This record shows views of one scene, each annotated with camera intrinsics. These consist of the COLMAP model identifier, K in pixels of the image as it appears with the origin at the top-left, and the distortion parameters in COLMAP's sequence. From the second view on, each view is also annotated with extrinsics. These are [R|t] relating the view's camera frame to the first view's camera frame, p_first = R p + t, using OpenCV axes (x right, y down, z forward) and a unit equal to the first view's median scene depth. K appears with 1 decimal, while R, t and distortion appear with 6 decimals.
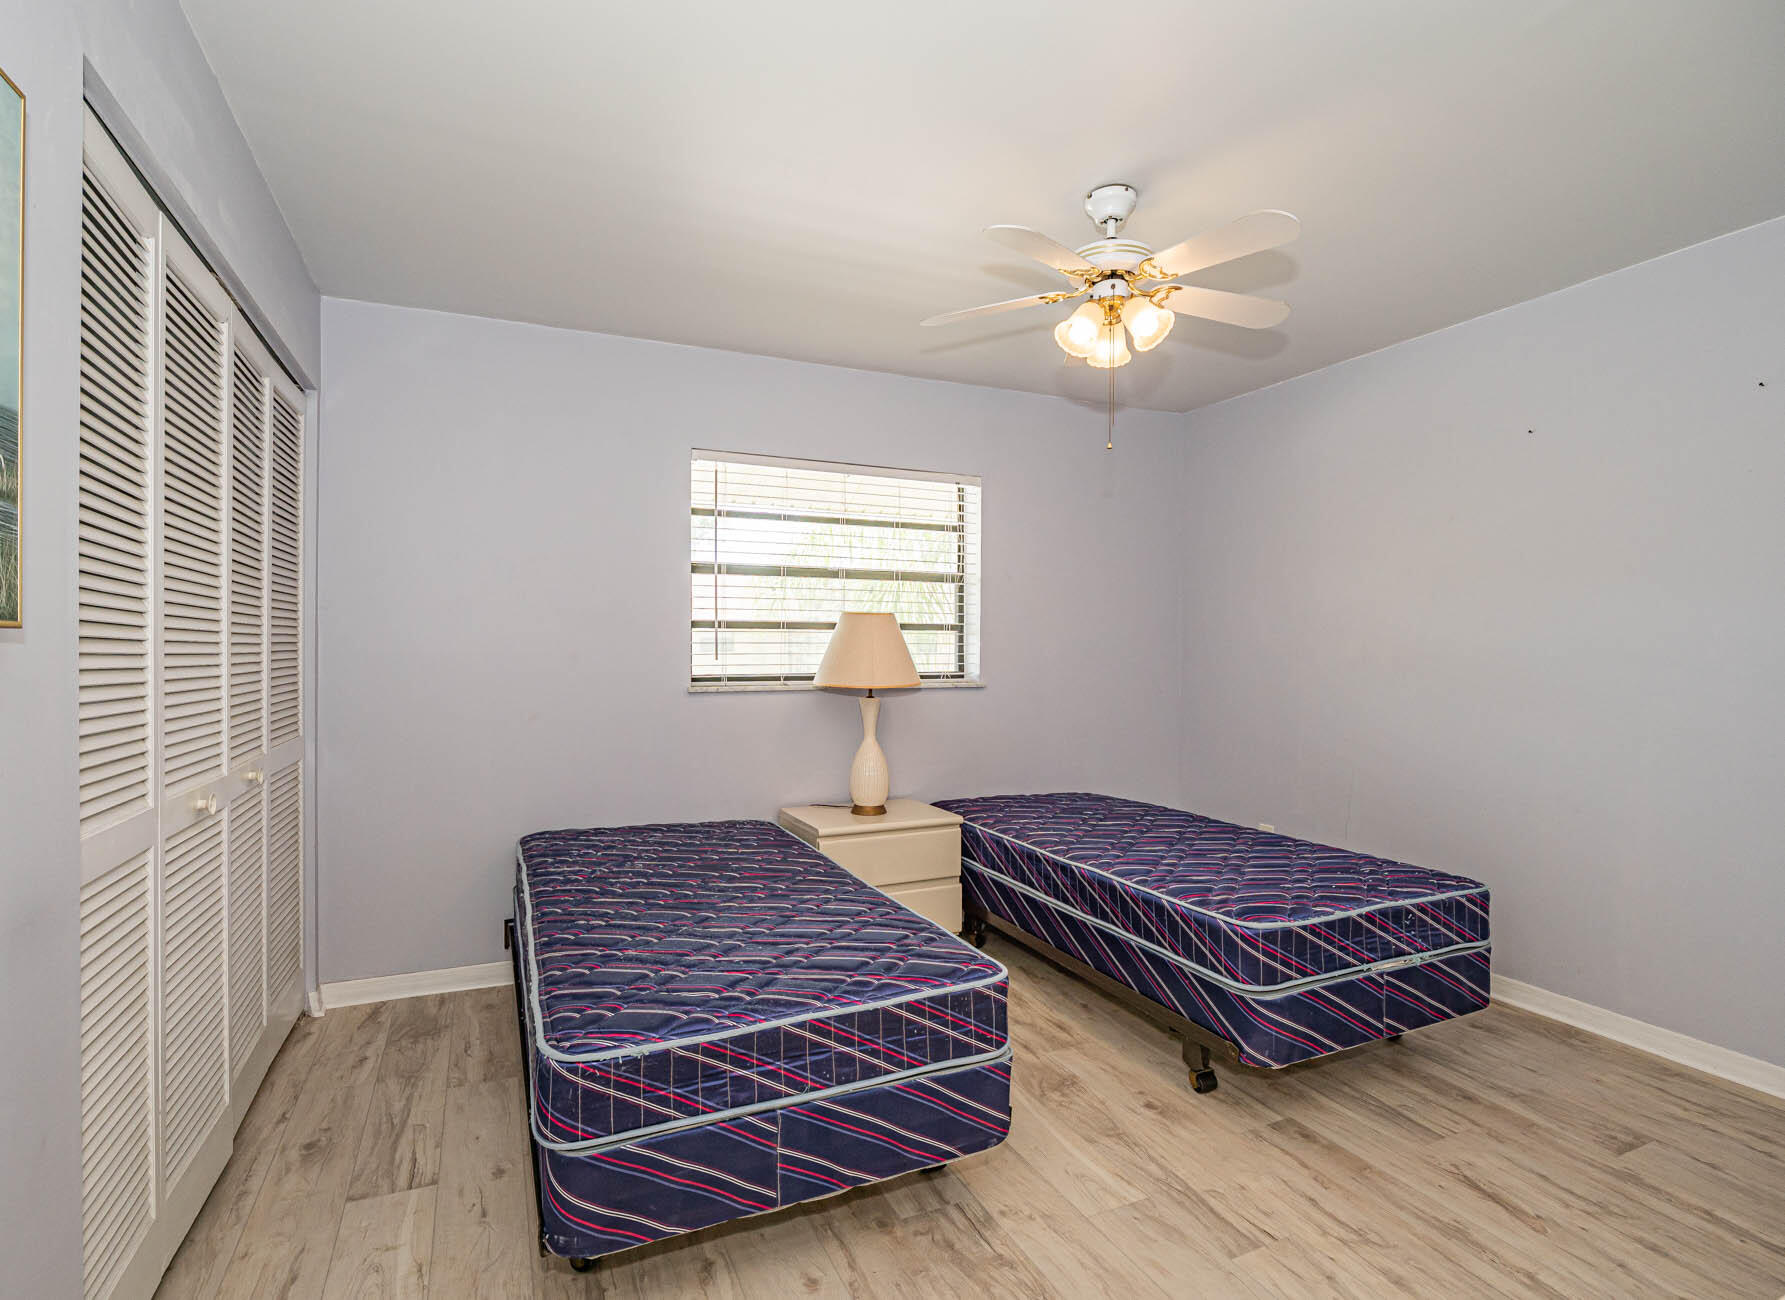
lens RADIAL K [[865.5, 0, 903.1], [0, 865.5, 652.9], [0, 0, 1]] dist [-0.031180, -0.000266]
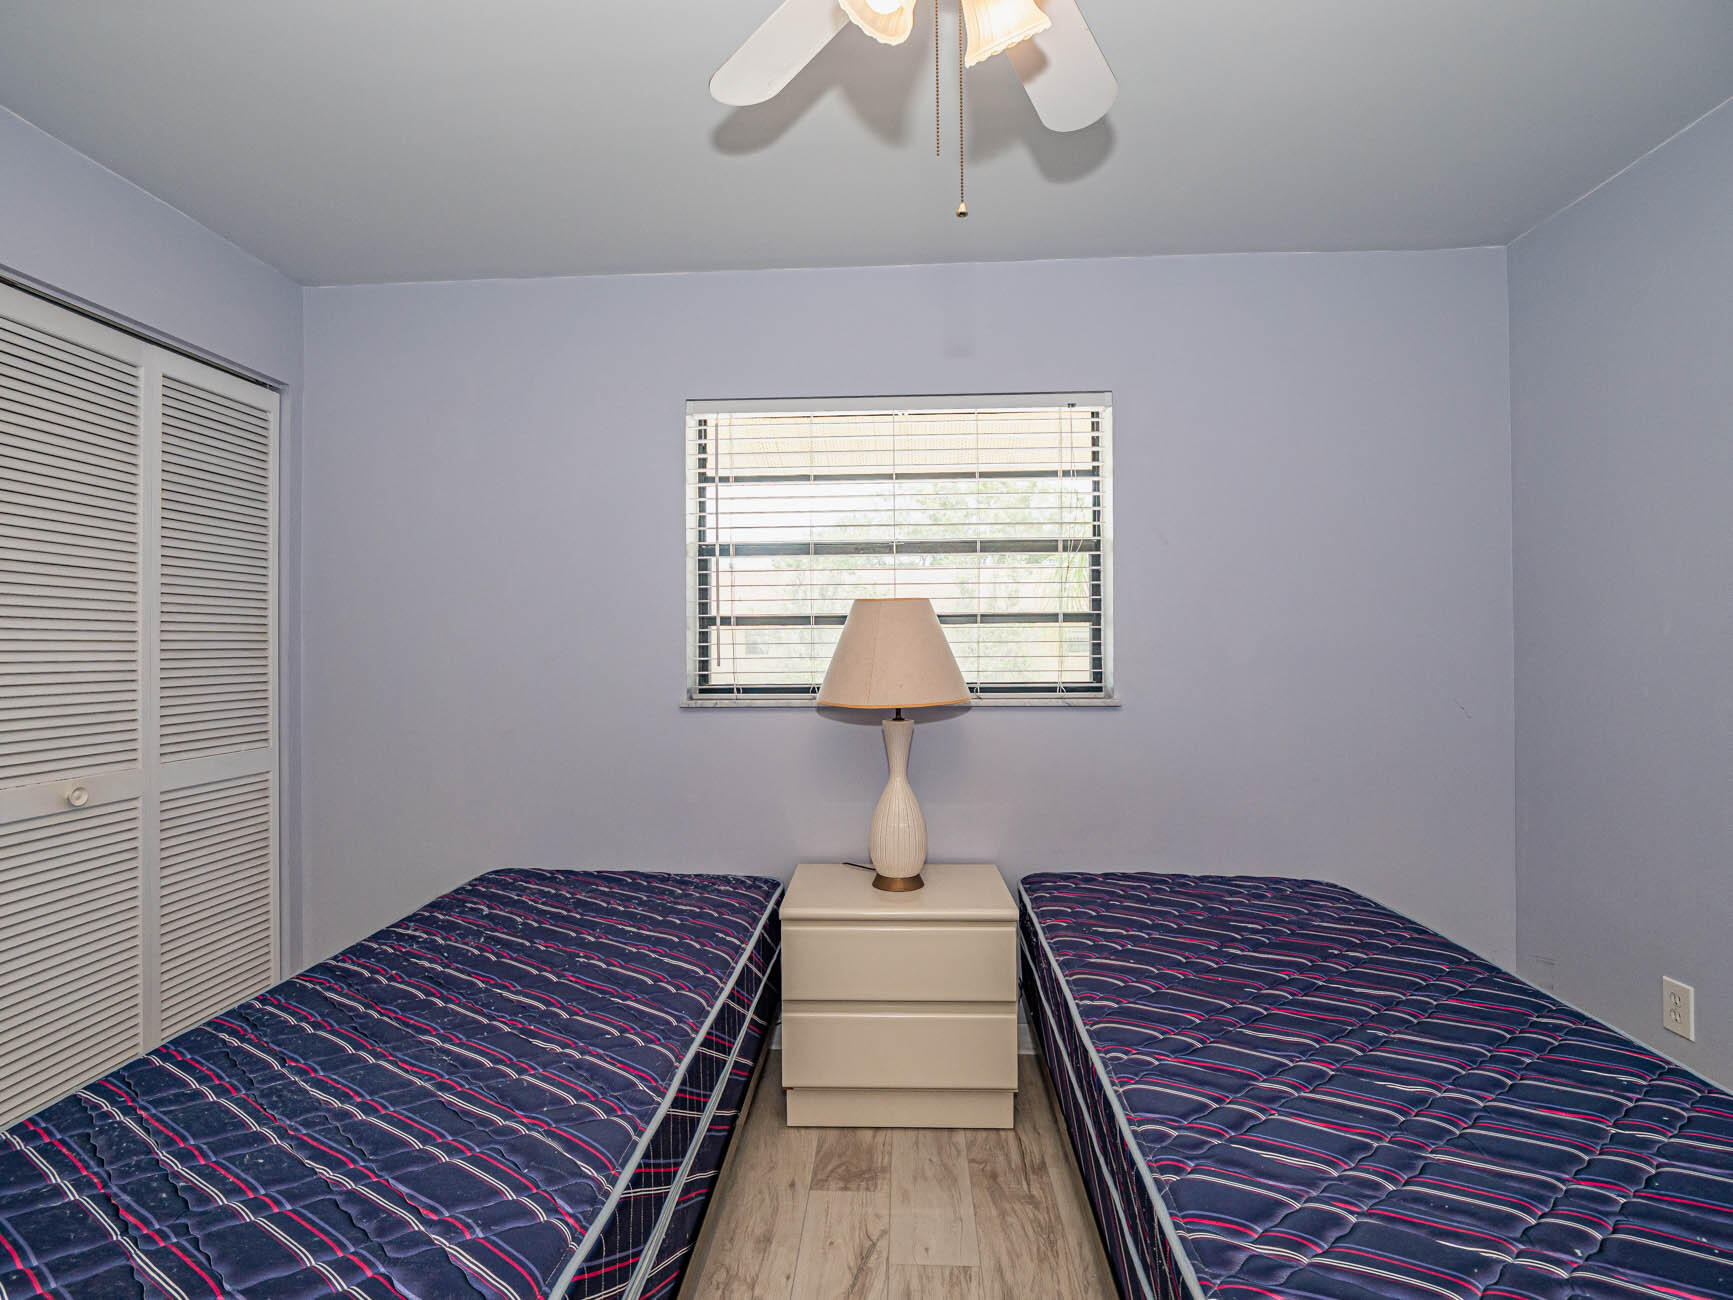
lens RADIAL K [[854.0, 0, 858.0], [0, 854.0, 649.3], [0, 0, 1]] dist [0.000873, -0.008913]
pose [[0.877079, -0.006667, -0.480299, 0.263633], [0.007568, 0.999971, -0.000061, -0.006281], [0.480286, -0.003581, 0.877105, 0.377170]]
